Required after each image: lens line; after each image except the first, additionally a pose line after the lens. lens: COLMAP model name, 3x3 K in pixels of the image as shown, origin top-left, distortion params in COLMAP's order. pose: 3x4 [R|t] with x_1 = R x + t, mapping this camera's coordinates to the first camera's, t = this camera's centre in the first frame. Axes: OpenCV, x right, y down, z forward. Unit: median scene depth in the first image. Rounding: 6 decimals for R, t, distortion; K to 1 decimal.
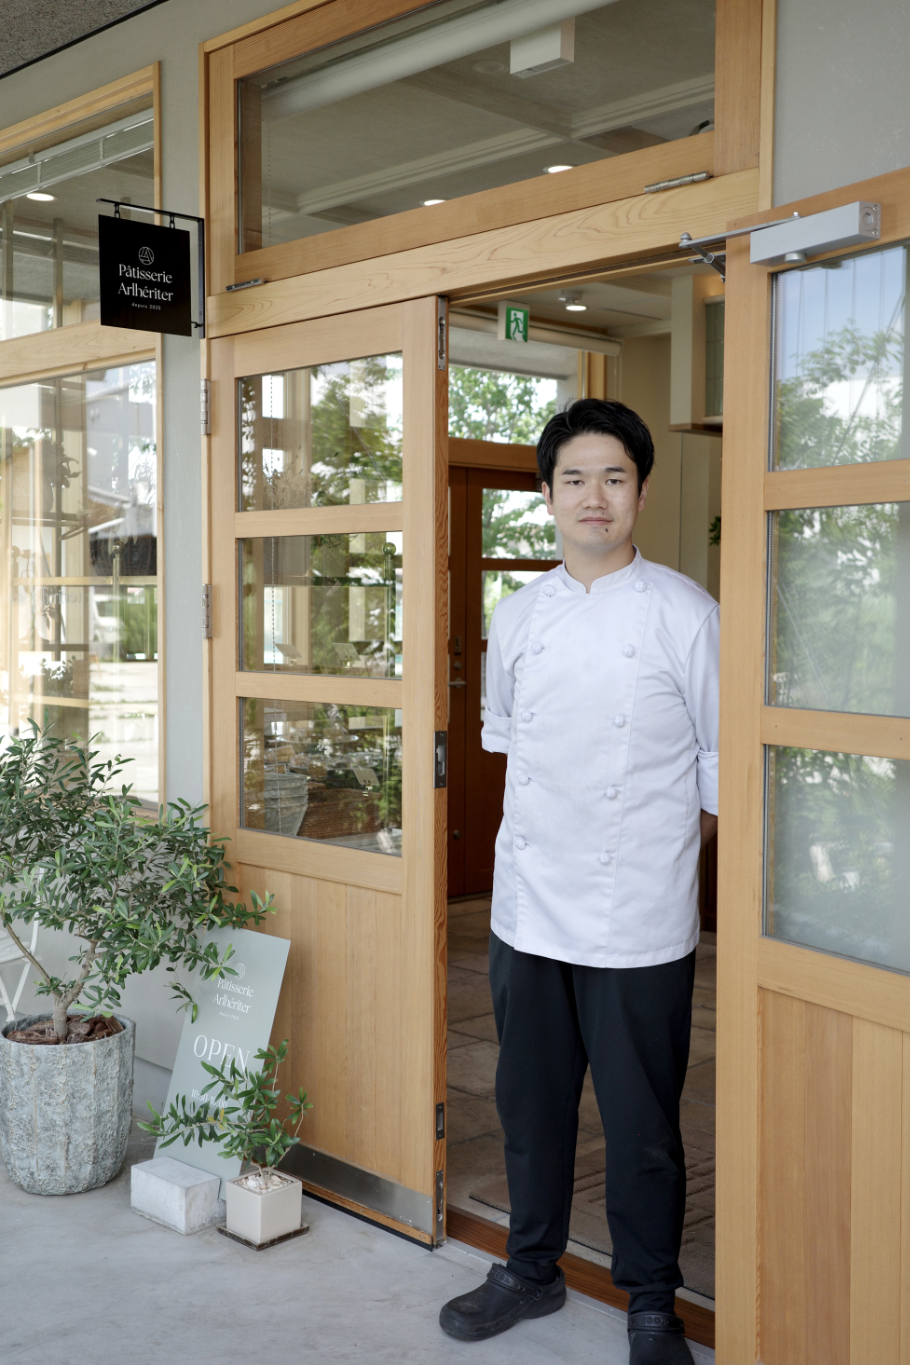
lens RADIAL K [[1545.9, 0, 454.4], [0, 1545.9, 681.5], [0, 0, 1]] dist [0.037837, 0.000000]
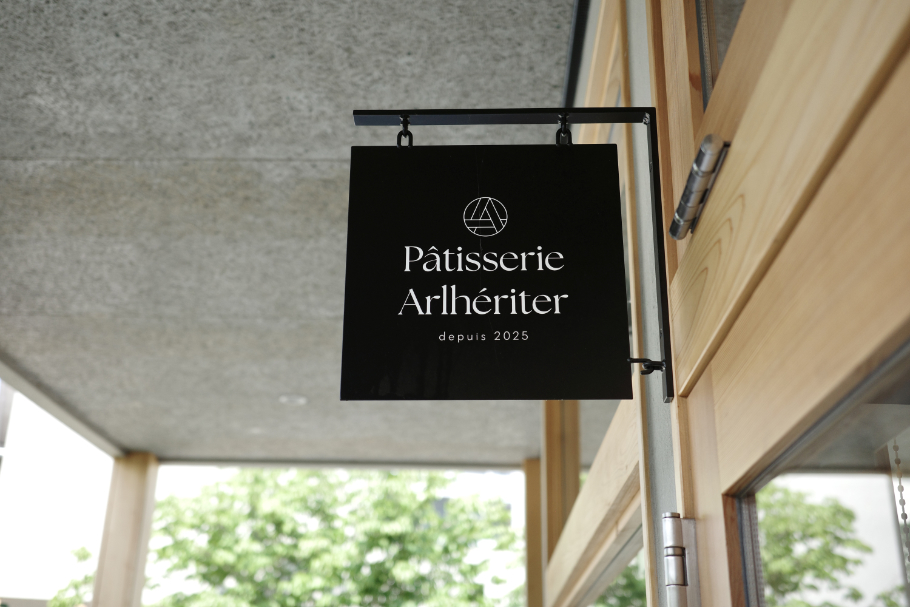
lens RADIAL K [[1030.6, 0, 454.5], [0, 1030.6, 302.5], [0, 0, 1]] dist [0.037837, 0.000000]
pose [[0.697774, -0.259616, -0.667616, -0.035825], [-0.059010, 0.908009, -0.414773, -0.146296], [0.713884, 0.328814, 0.618265, 0.840958]]
